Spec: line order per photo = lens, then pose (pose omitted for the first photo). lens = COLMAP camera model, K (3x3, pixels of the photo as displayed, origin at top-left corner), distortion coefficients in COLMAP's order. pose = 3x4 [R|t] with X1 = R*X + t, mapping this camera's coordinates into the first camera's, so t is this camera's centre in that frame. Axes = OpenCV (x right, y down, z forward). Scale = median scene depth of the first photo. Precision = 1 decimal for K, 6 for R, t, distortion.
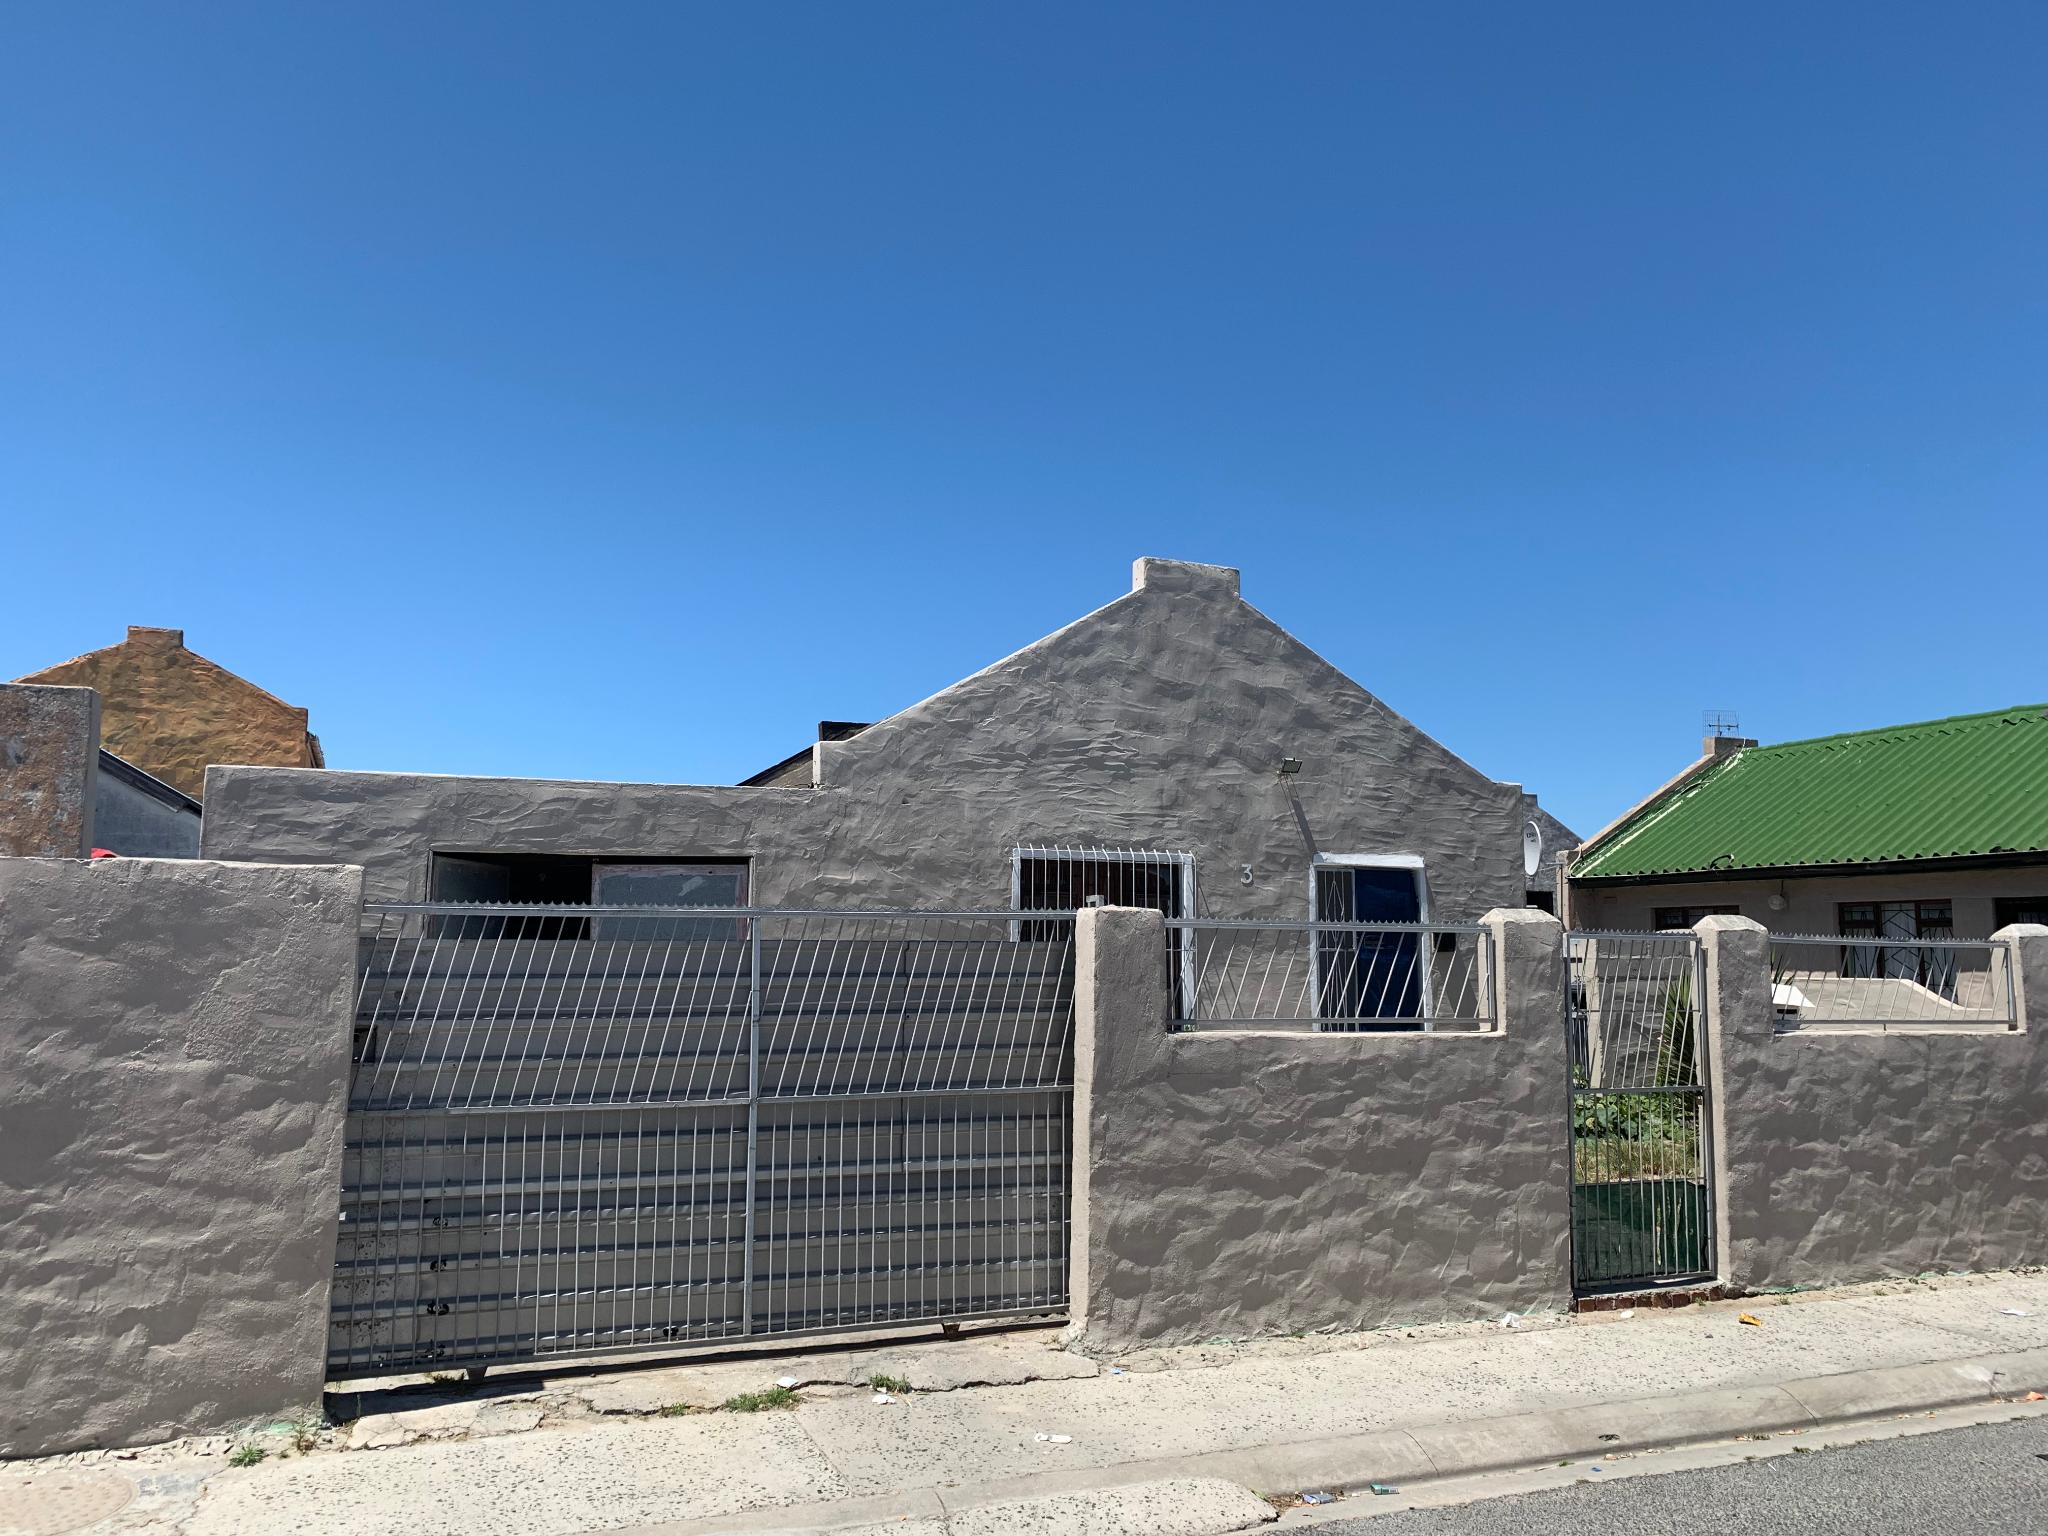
lens RADIAL K [[1564.4, 0, 998.9], [0, 1564.4, 772.4], [0, 0, 1]] dist [0.069582, -0.060843]
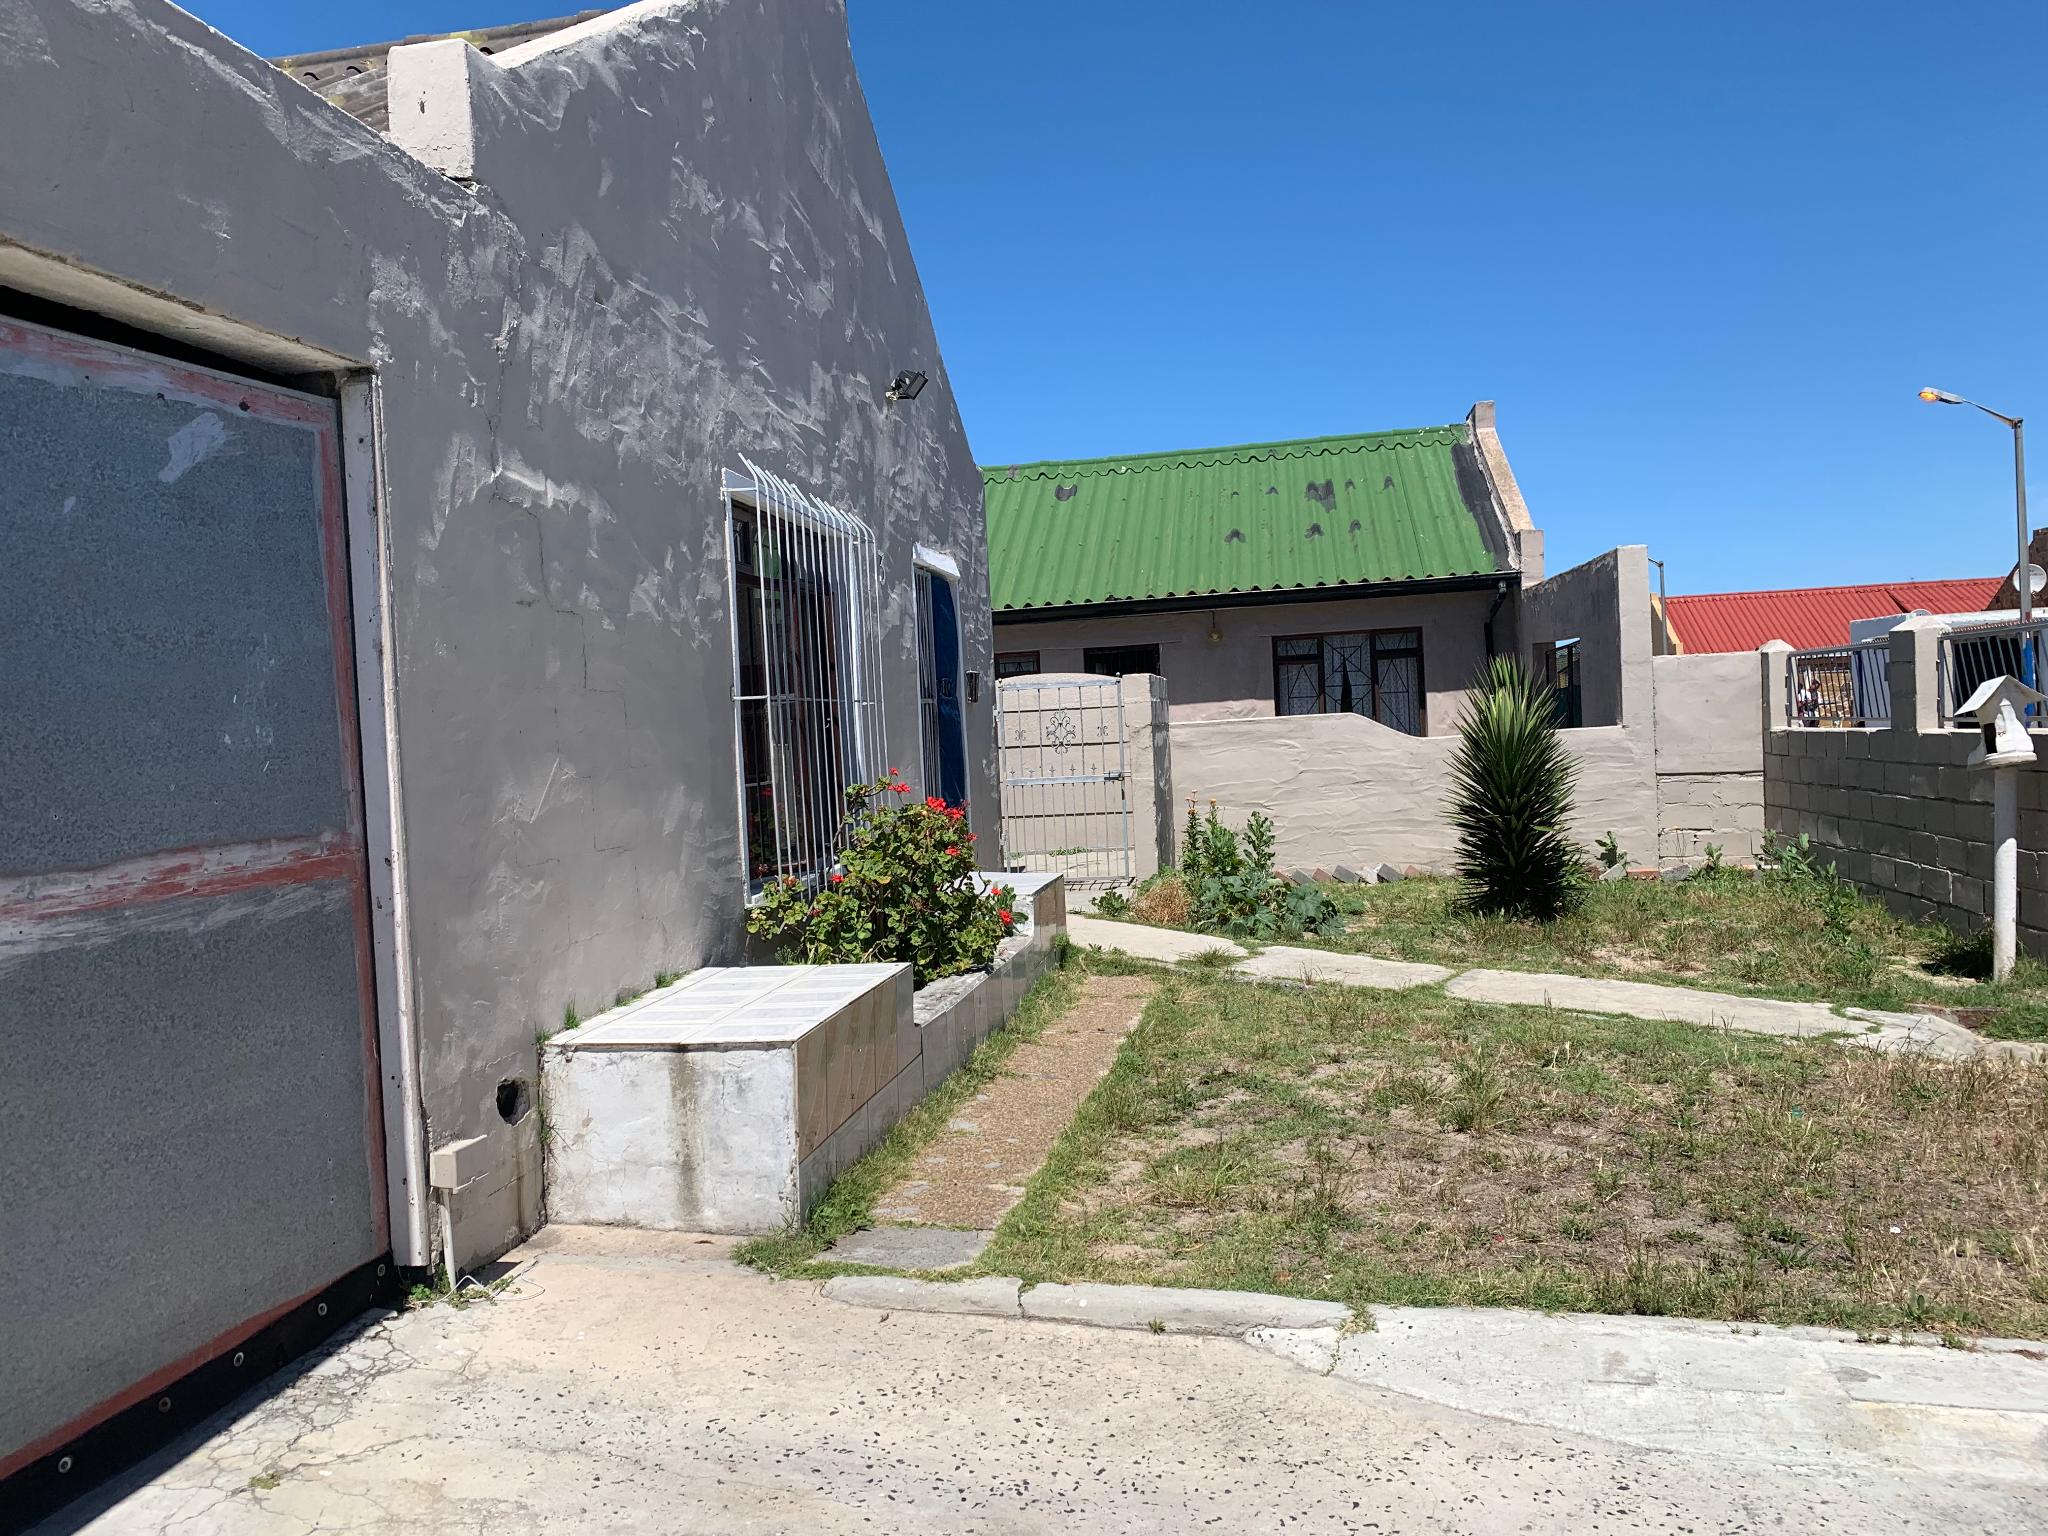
lens RADIAL K [[1588.3, 0, 1020.1], [0, 1588.3, 765.5], [0, 0, 1]] dist [0.026609, -0.009198]
pose [[0.527985, -0.055940, 0.847409, -0.348857], [-0.037988, 0.995274, 0.089370, 0.095802], [-0.848403, -0.079378, 0.523365, 0.758743]]
